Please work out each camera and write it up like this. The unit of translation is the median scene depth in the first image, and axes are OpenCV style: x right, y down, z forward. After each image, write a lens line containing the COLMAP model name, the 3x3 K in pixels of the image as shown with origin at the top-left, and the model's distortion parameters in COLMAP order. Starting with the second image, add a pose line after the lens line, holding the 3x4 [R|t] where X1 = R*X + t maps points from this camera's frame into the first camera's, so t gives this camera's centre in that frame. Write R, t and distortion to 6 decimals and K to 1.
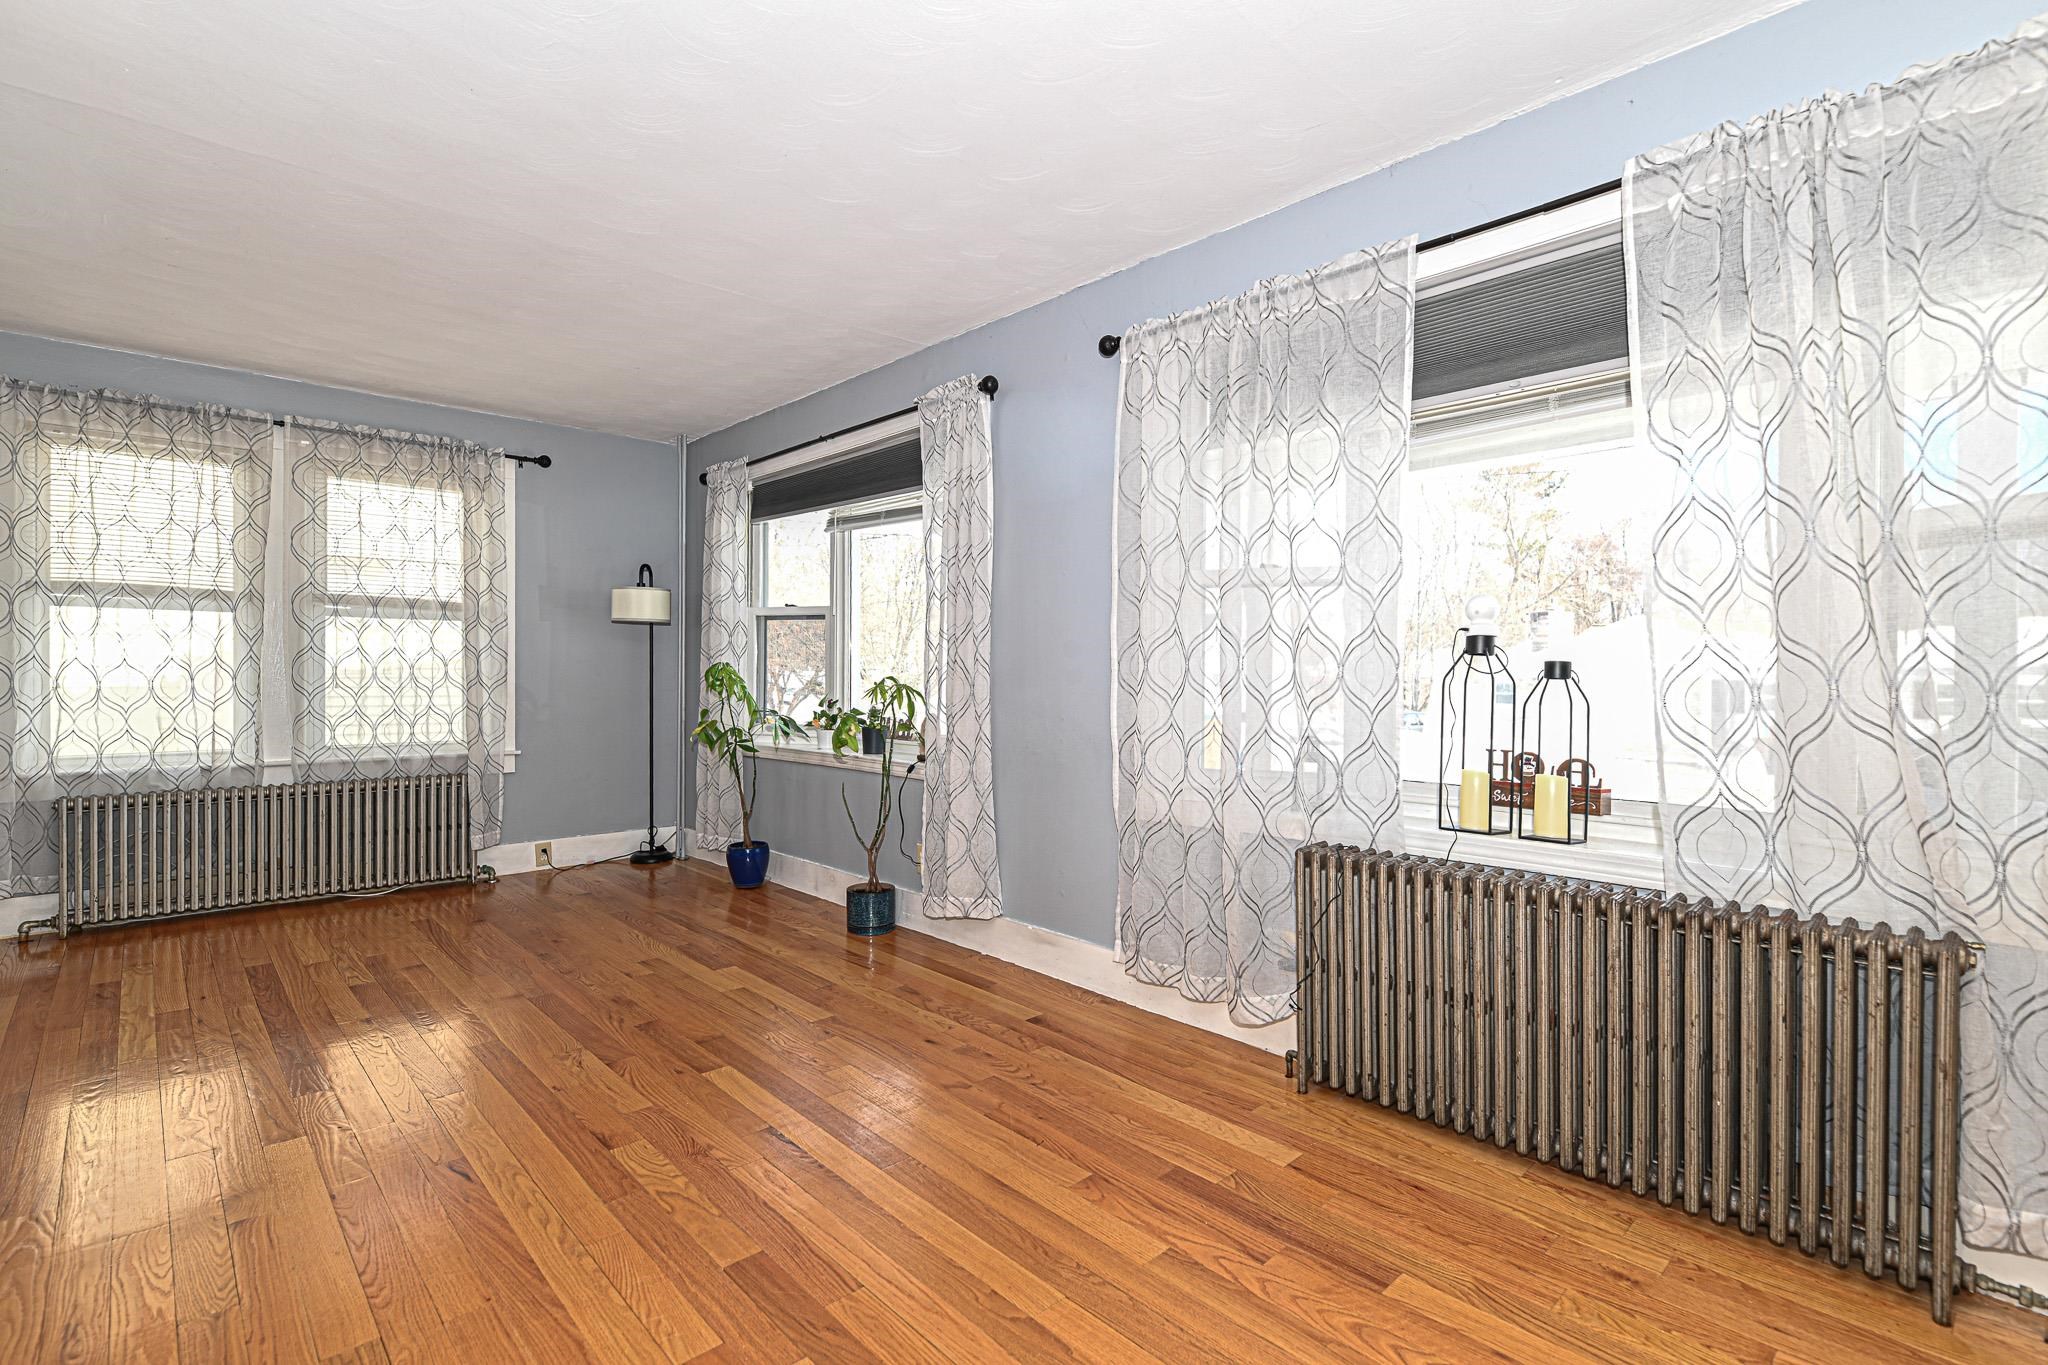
lens RADIAL K [[936.3, 0, 1030.3], [0, 936.3, 681.6], [0, 0, 1]] dist [0.000454, -0.000539]
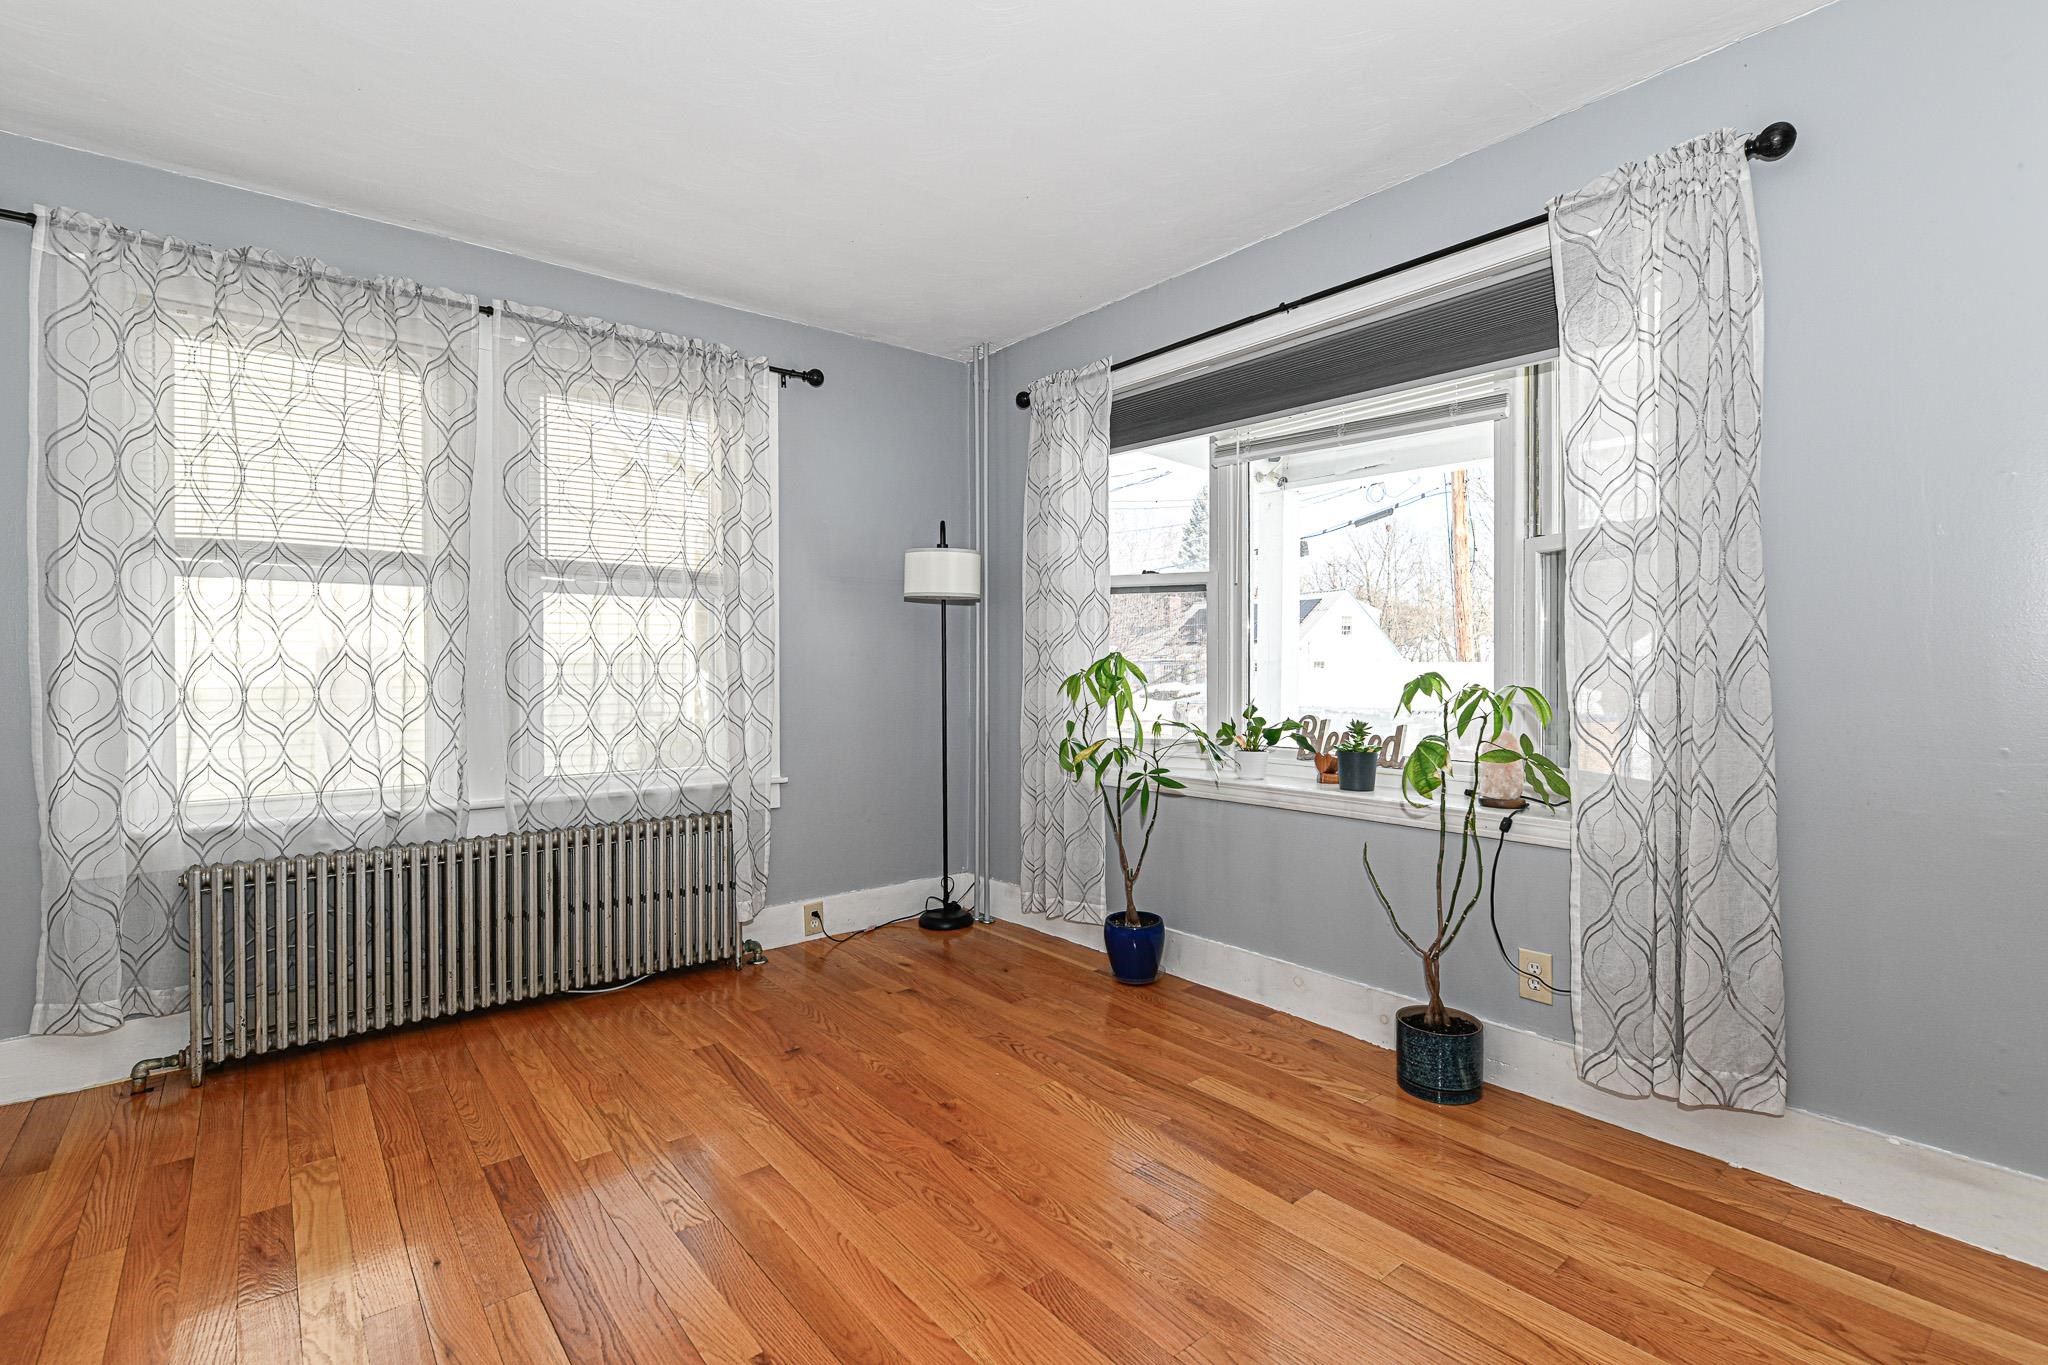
lens RADIAL K [[925.2, 0, 1027.4], [0, 925.2, 671.0], [0, 0, 1]] dist [0.002391, -0.000455]
pose [[0.997737, -0.007584, -0.066814, -0.371360], [0.007545, 0.999971, -0.000846, -0.007784], [0.066818, 0.000340, 0.997765, 0.356742]]
